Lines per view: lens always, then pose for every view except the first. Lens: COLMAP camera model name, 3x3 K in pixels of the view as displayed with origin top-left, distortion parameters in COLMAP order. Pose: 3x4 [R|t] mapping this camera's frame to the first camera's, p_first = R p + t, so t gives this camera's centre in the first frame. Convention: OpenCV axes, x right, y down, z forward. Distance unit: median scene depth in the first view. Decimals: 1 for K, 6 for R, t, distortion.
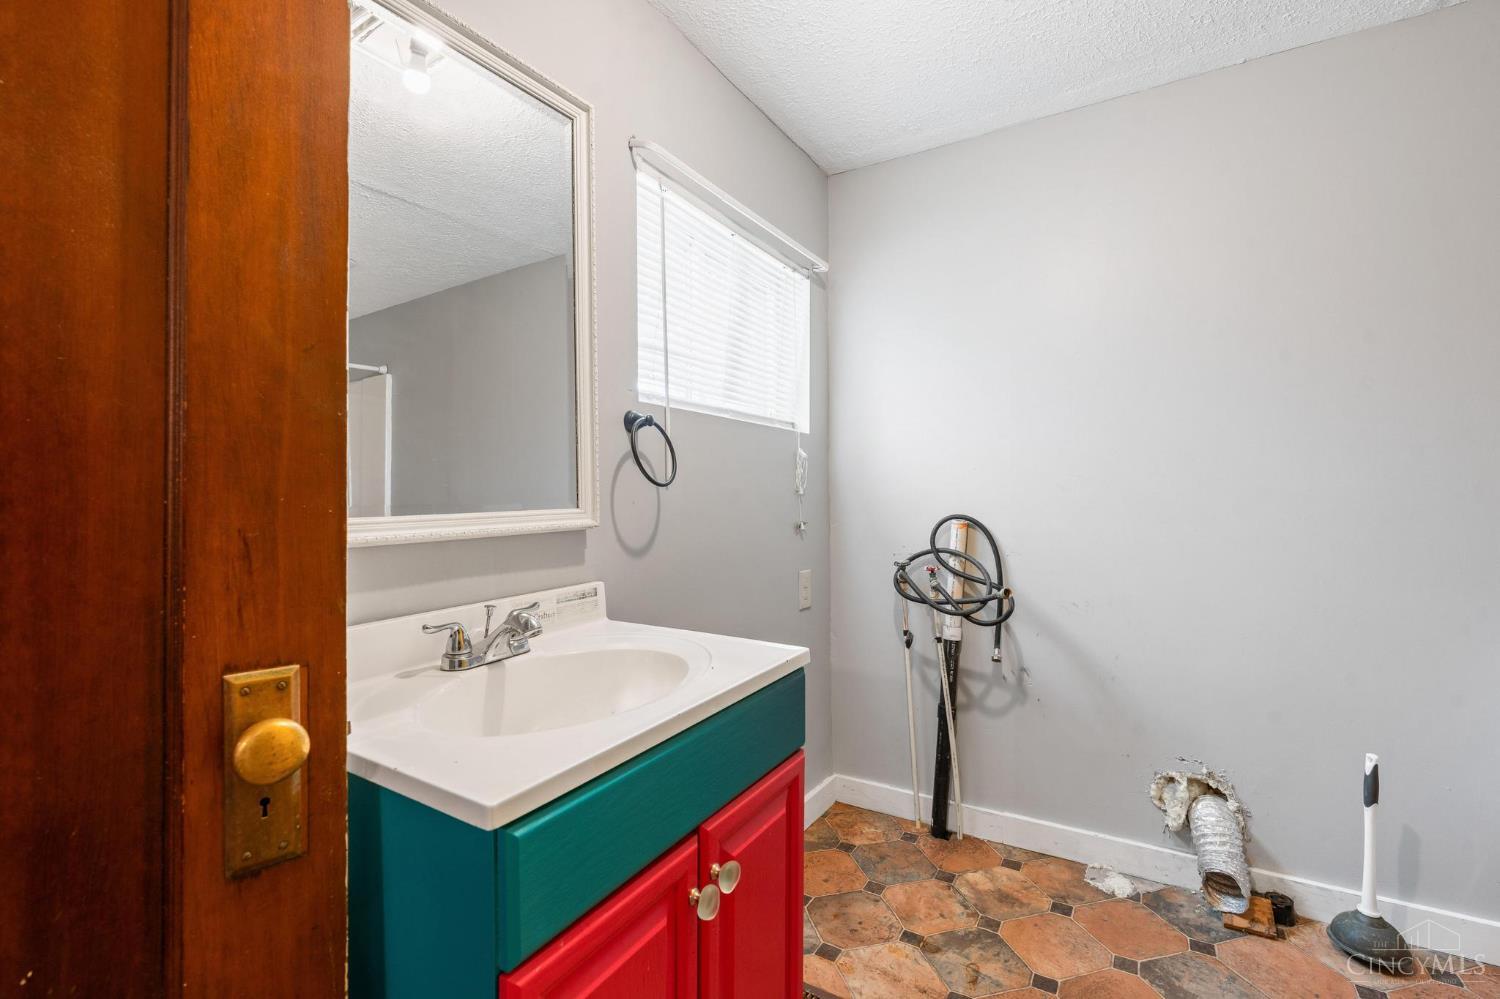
lens RADIAL K [[676.7, 0, 745.8], [0, 676.7, 498.2], [0, 0, 1]] dist [-0.005323, 0.000291]
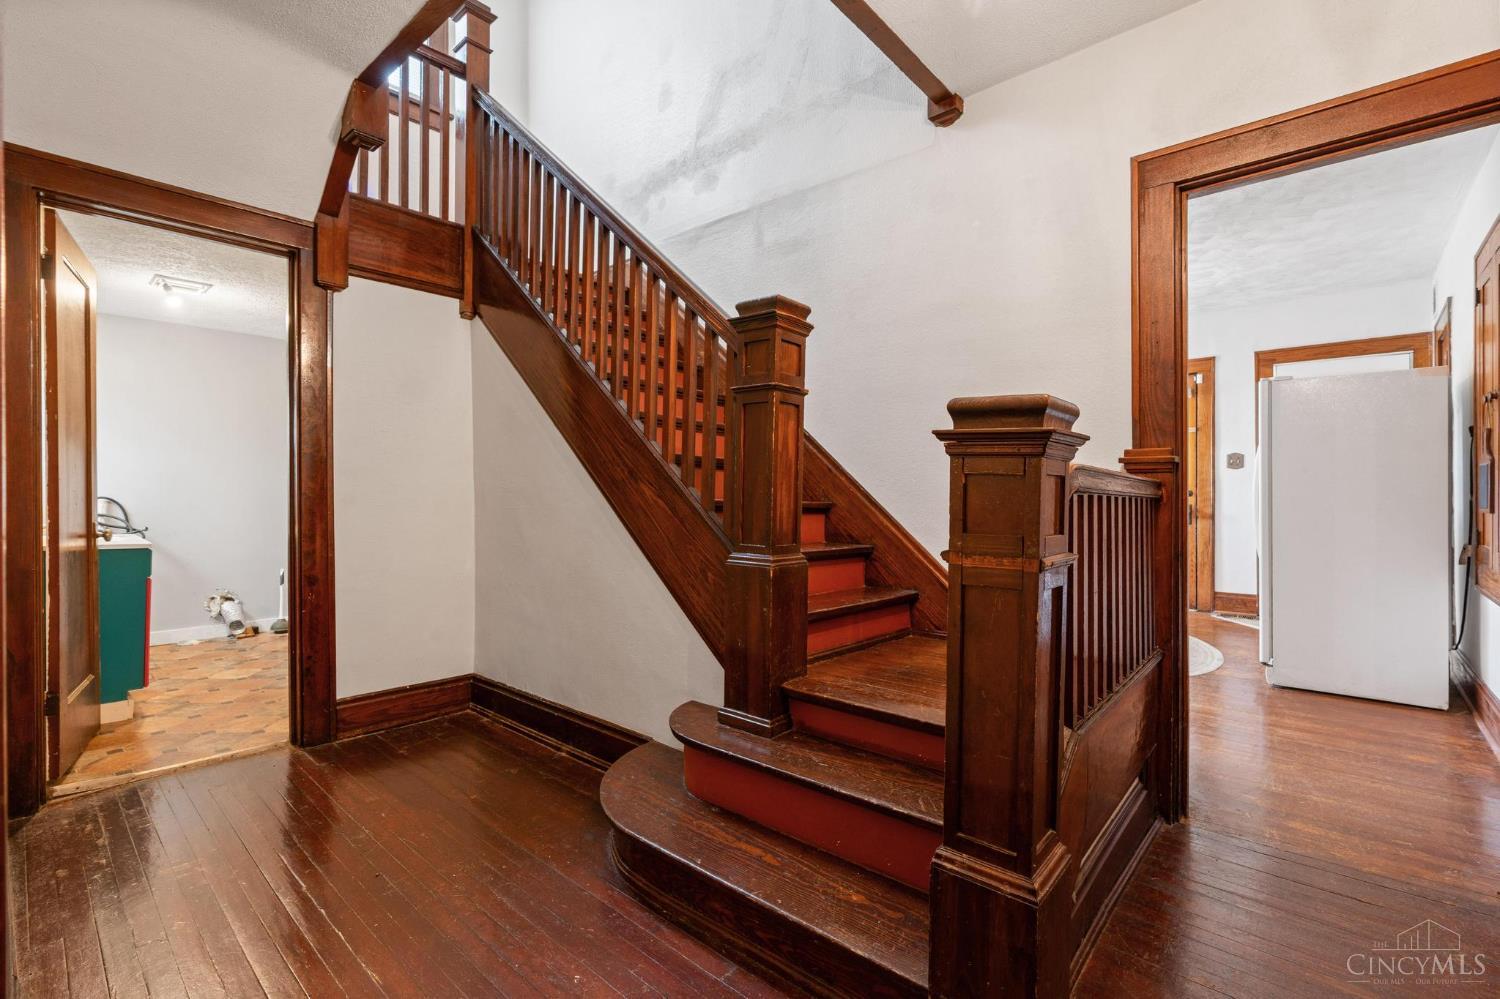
lens RADIAL K [[676.7, 0, 750.3], [0, 676.7, 493.5], [0, 0, 1]] dist [-0.005323, 0.000291]
pose [[0.189059, 0.006042, 0.981947, -1.554644], [0.000378, 0.999981, -0.006225, 0.033554], [-0.981966, 0.001548, 0.189053, -1.545070]]
